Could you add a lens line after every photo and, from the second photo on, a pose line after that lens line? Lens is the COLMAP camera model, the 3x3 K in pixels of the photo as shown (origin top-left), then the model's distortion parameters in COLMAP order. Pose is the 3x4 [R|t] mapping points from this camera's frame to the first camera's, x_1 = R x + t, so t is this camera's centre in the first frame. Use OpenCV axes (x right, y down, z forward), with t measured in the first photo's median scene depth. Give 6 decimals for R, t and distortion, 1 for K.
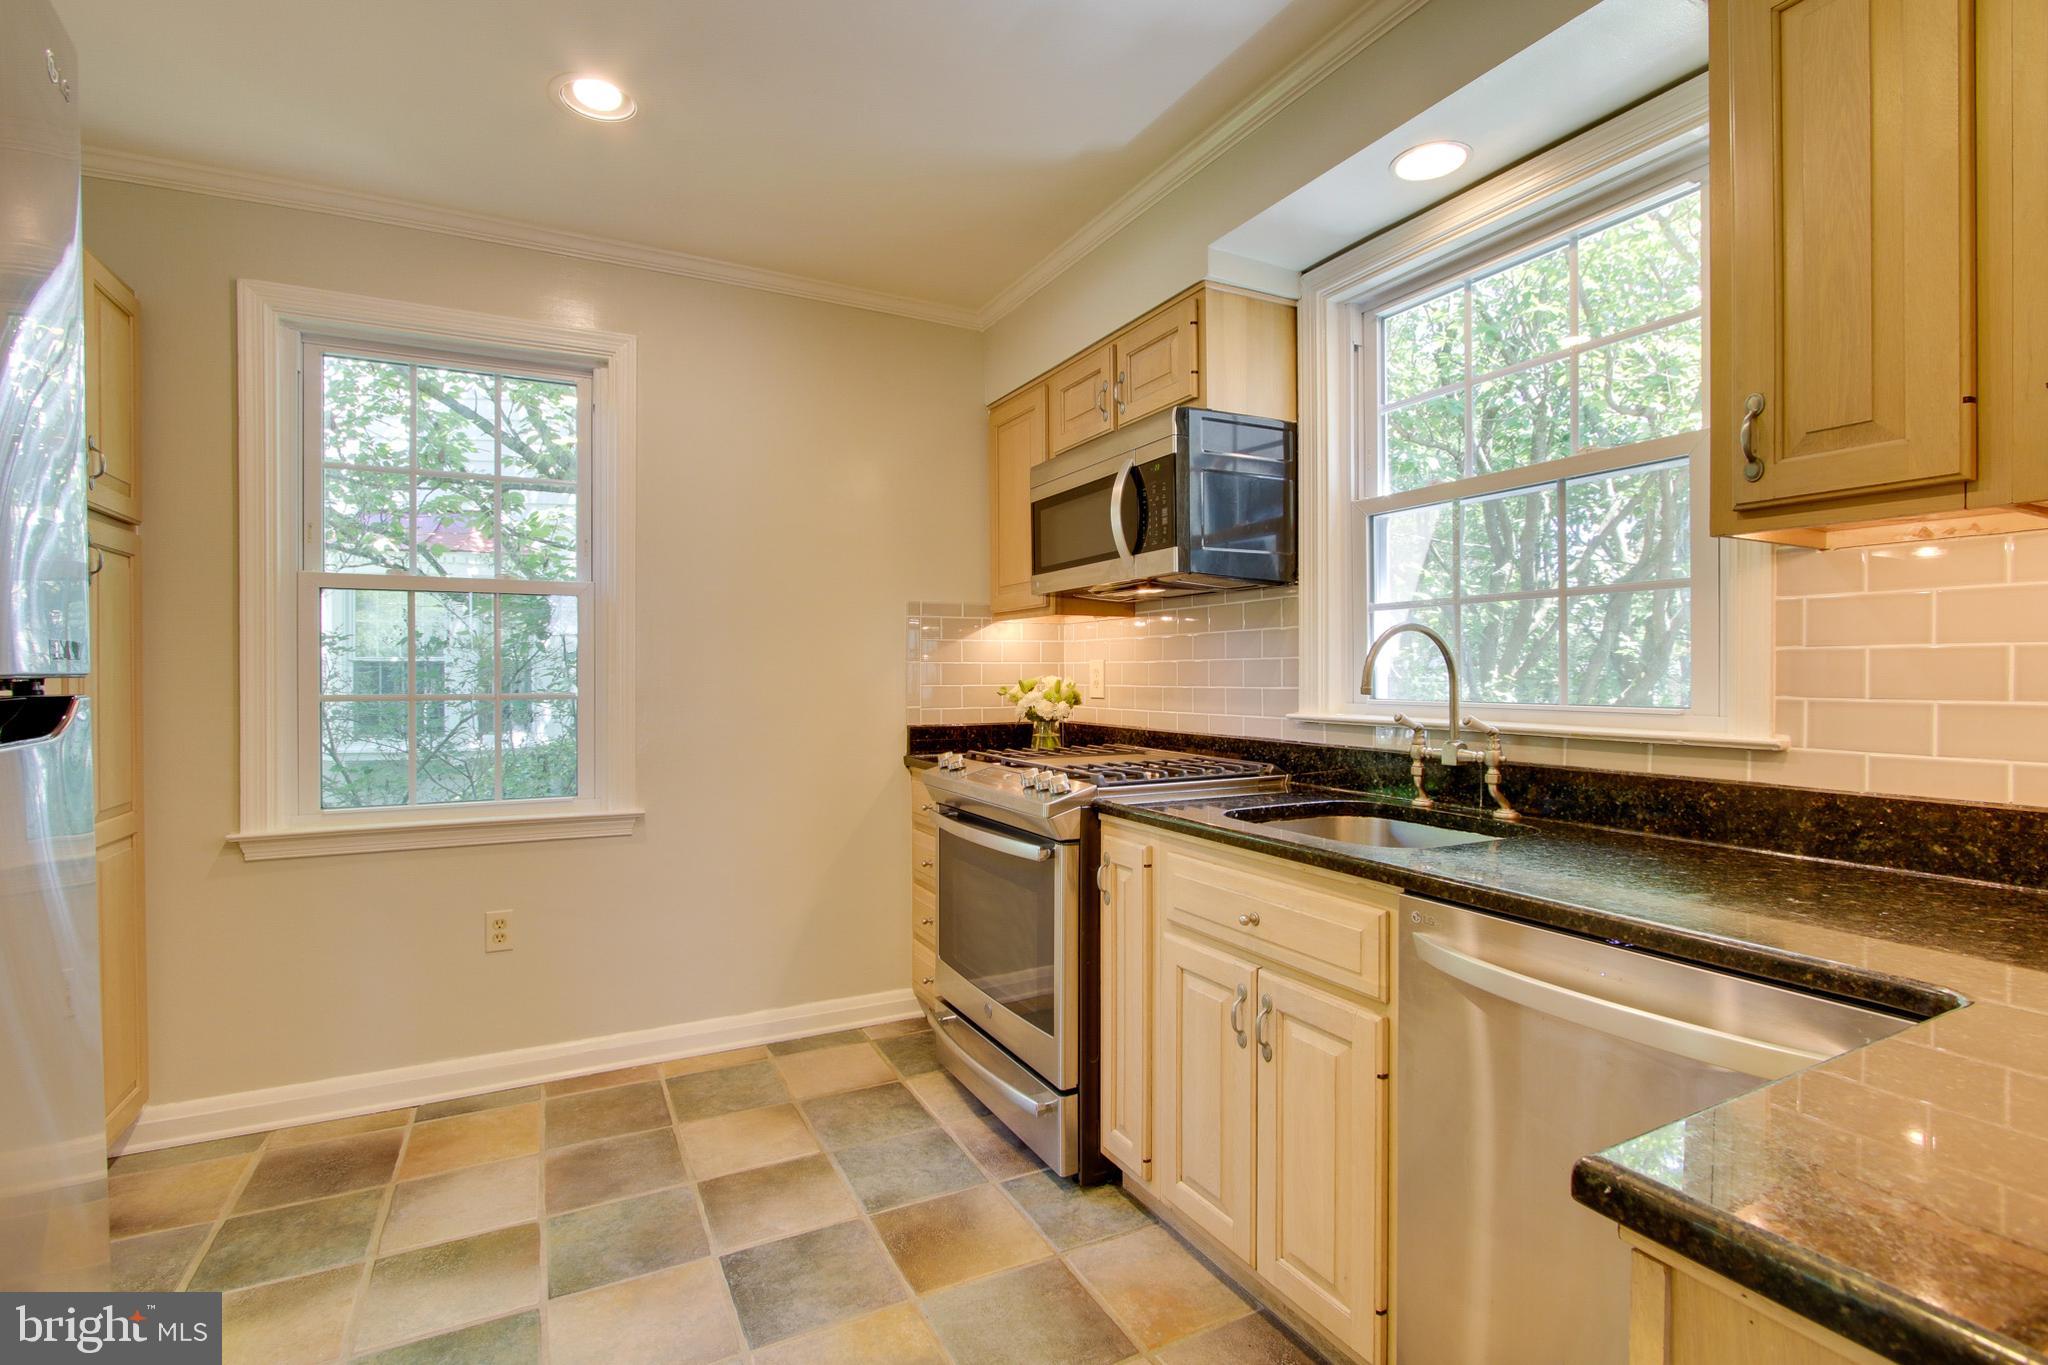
lens RADIAL K [[949.6, 0, 1027.7], [0, 949.6, 671.1], [0, 0, 1]] dist [-0.001111, 0.000673]
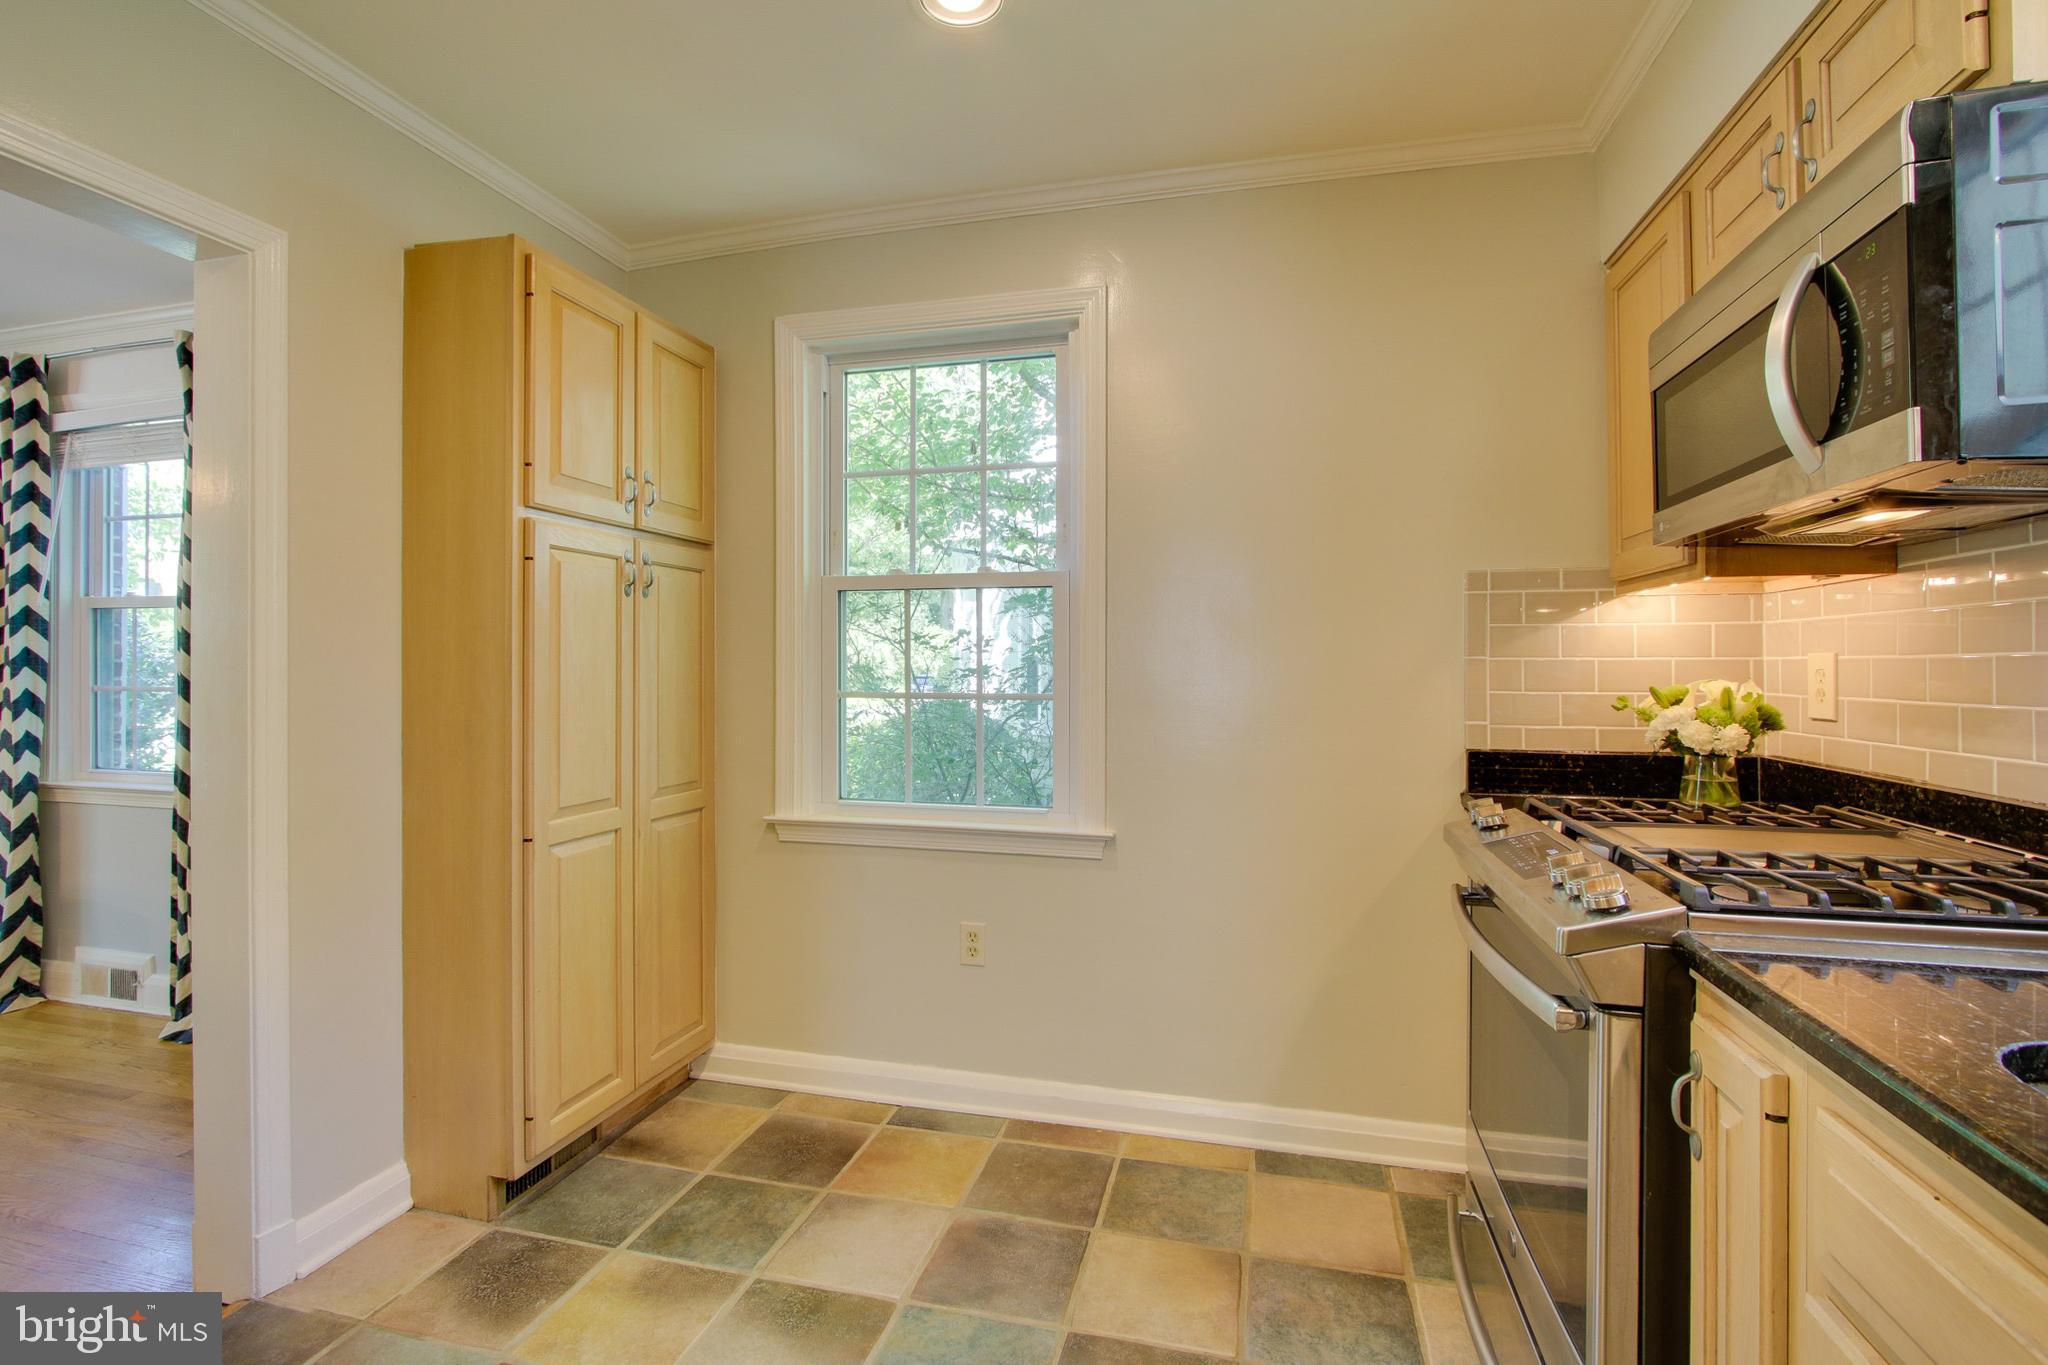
lens RADIAL K [[956.0, 0, 1025.9], [0, 956.0, 656.8], [0, 0, 1]] dist [-0.009776, 0.000684]
pose [[0.745577, -0.004413, -0.666405, 0.126330], [-0.000392, 0.999975, -0.007061, -0.006532], [0.666420, 0.005526, 0.745556, 0.338858]]
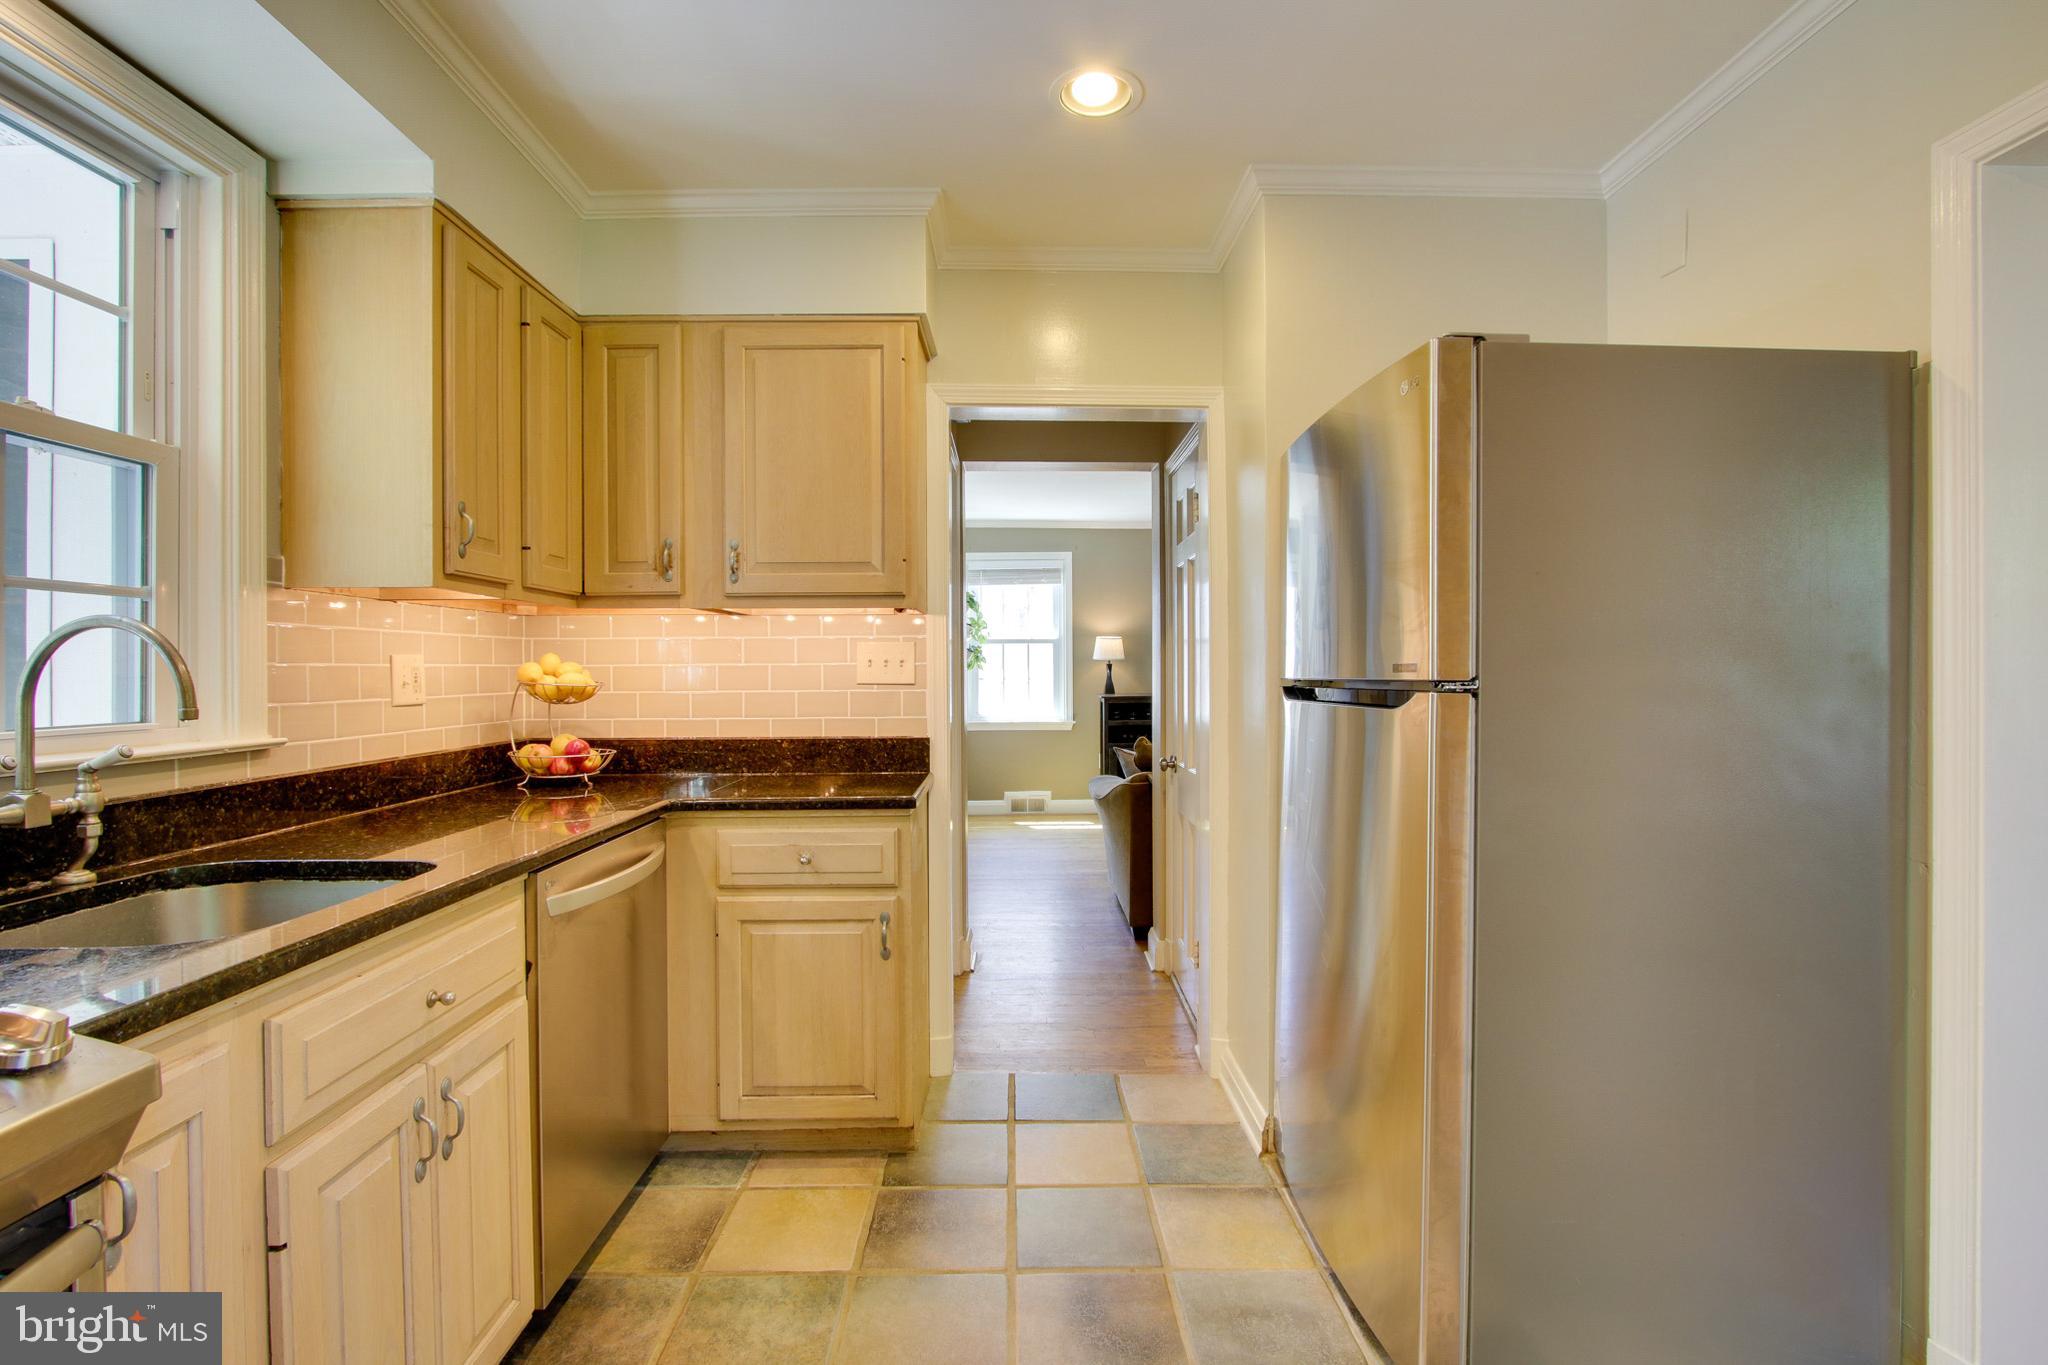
lens RADIAL K [[947.6, 0, 1016.4], [0, 947.6, 676.2], [0, 0, 1]] dist [-0.011367, 0.000426]
pose [[-0.891523, 0.003299, 0.452962, -0.370526], [0.006831, 0.999958, 0.006163, -0.005648], [-0.452923, 0.008589, -0.891508, 0.993047]]
